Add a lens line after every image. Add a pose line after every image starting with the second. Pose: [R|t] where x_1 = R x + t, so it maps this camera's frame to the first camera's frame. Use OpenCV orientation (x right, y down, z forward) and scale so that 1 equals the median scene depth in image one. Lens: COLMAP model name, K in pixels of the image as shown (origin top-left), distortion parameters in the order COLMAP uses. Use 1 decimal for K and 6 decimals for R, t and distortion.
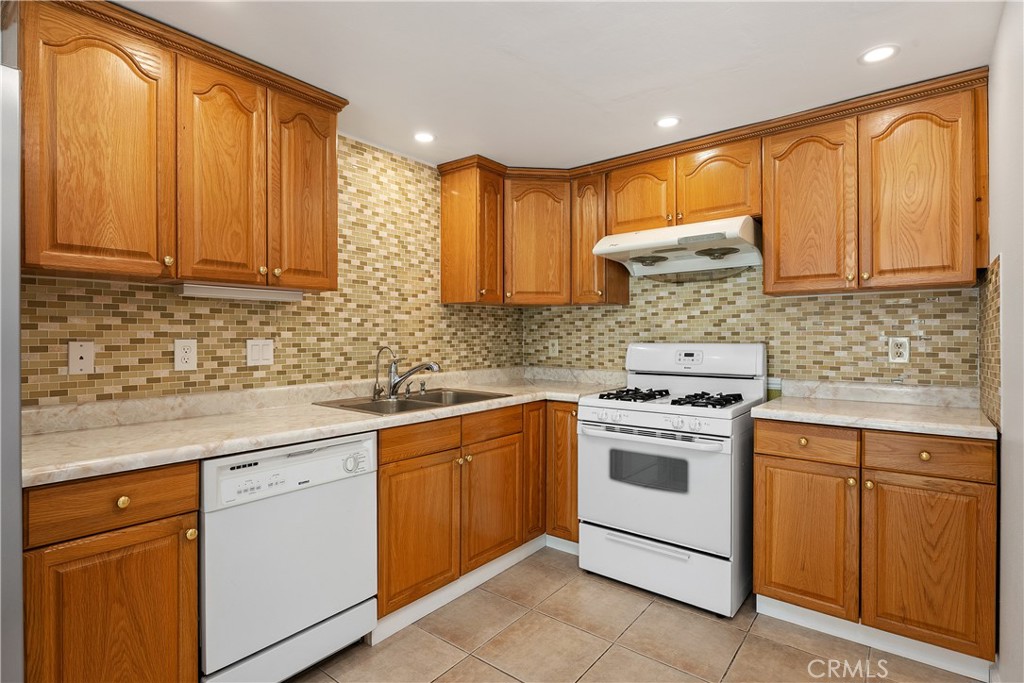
lens RADIAL K [[503.2, 0, 510.8], [0, 503.2, 339.3], [0, 0, 1]] dist [-0.006290, -0.003696]
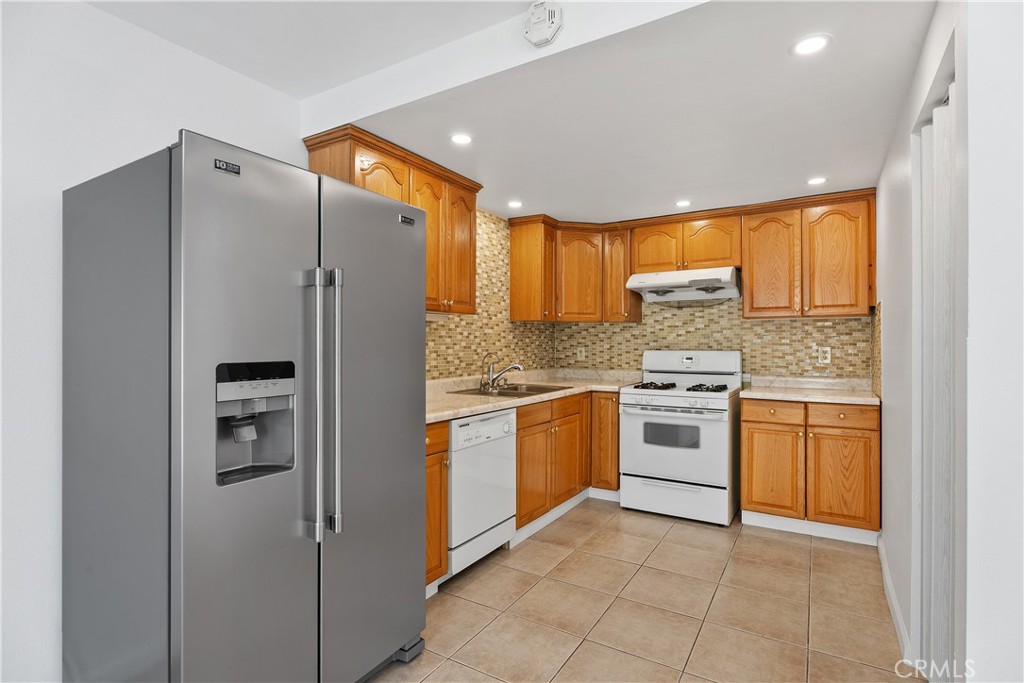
lens RADIAL K [[503.2, 0, 511.2], [0, 503.2, 342.9], [0, 0, 1]] dist [-0.006290, -0.003696]
pose [[0.992469, 0.003008, 0.122461, -0.394624], [-0.002224, 0.999976, -0.006534, -0.004263], [-0.122477, 0.006213, 0.992452, -0.442308]]
